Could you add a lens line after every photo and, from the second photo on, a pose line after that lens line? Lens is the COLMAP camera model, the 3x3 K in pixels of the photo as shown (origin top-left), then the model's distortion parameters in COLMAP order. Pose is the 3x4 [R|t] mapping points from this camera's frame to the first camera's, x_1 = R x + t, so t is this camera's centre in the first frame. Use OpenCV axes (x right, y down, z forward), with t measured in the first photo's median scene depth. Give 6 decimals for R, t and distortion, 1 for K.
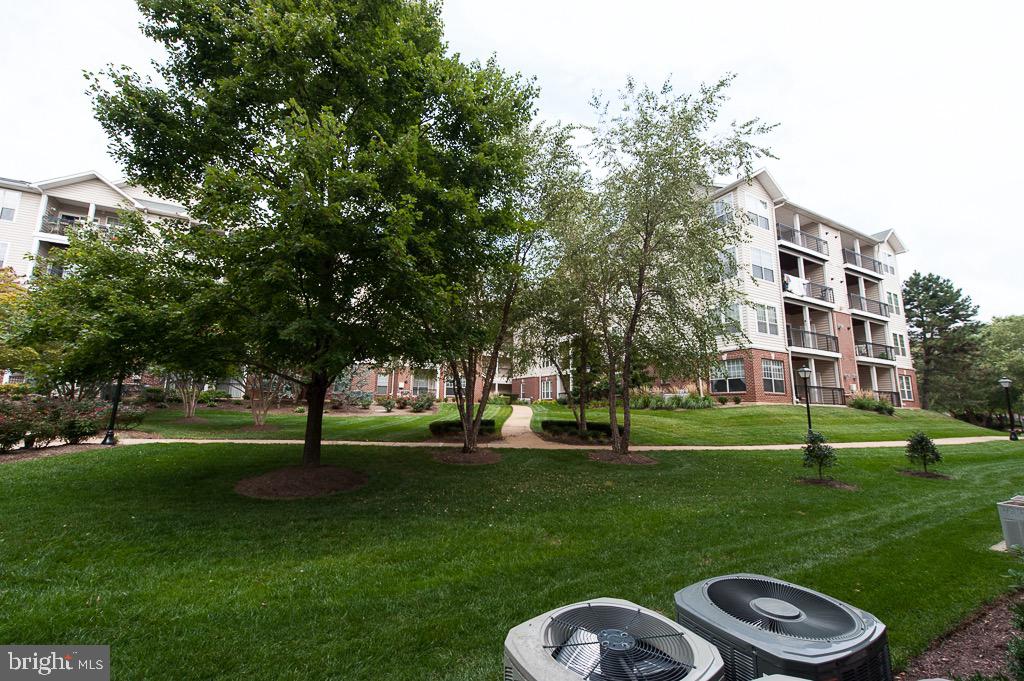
lens RADIAL K [[399.4, 0, 509.2], [0, 399.4, 343.1], [0, 0, 1]] dist [0.013172, -0.003677]
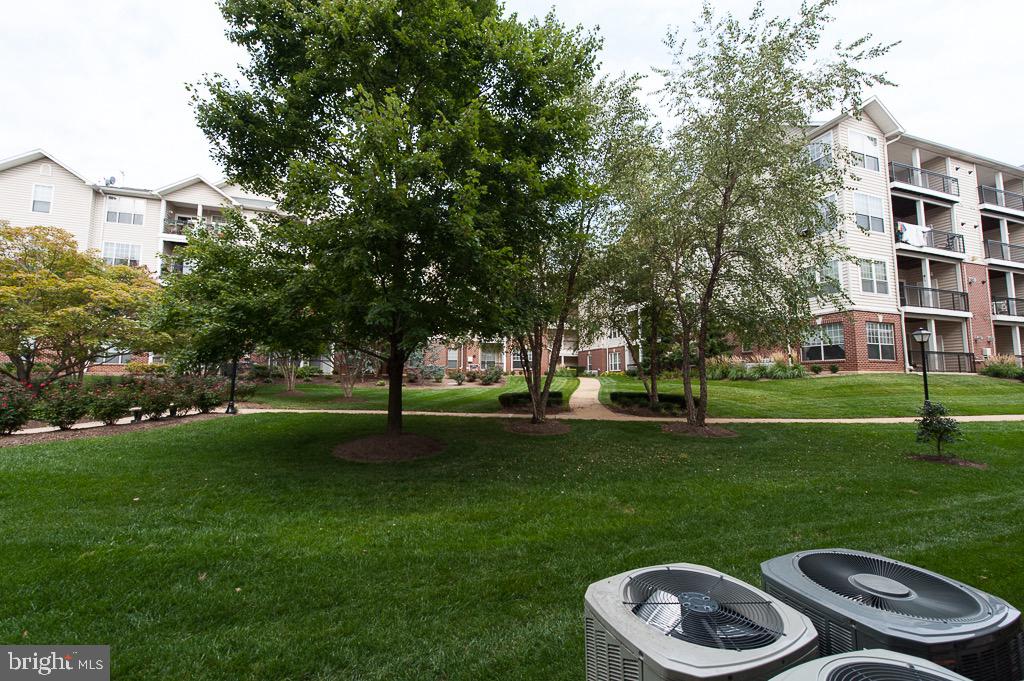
lens RADIAL K [[399.4, 0, 509.2], [0, 399.4, 343.5], [0, 0, 1]] dist [0.013172, -0.003677]
pose [[0.986316, -0.024644, -0.163012, -0.003035], [0.035716, 0.997224, 0.065342, 0.001920], [0.160949, -0.070270, 0.984458, -0.002760]]
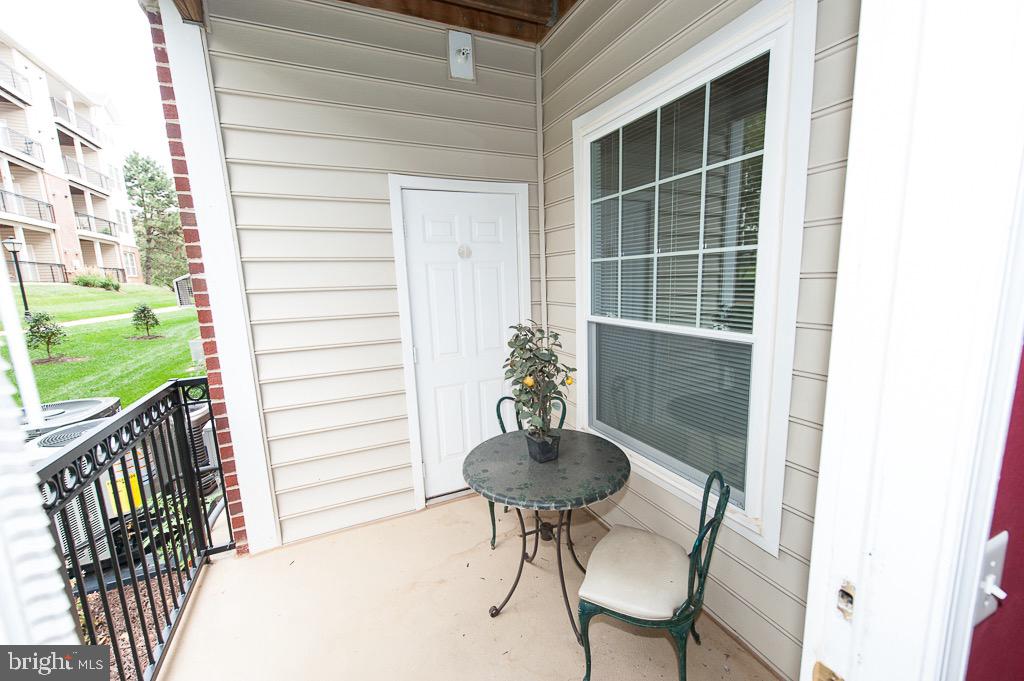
lens RADIAL K [[409.3, 0, 513.4], [0, 409.3, 344.1], [0, 0, 1]] dist [0.000437, -0.000307]
pose [[0.054579, -0.175619, 0.982944, -0.142403], [-0.126253, 0.975297, 0.181263, -0.019065], [-0.990496, -0.133993, 0.031058, -0.150826]]
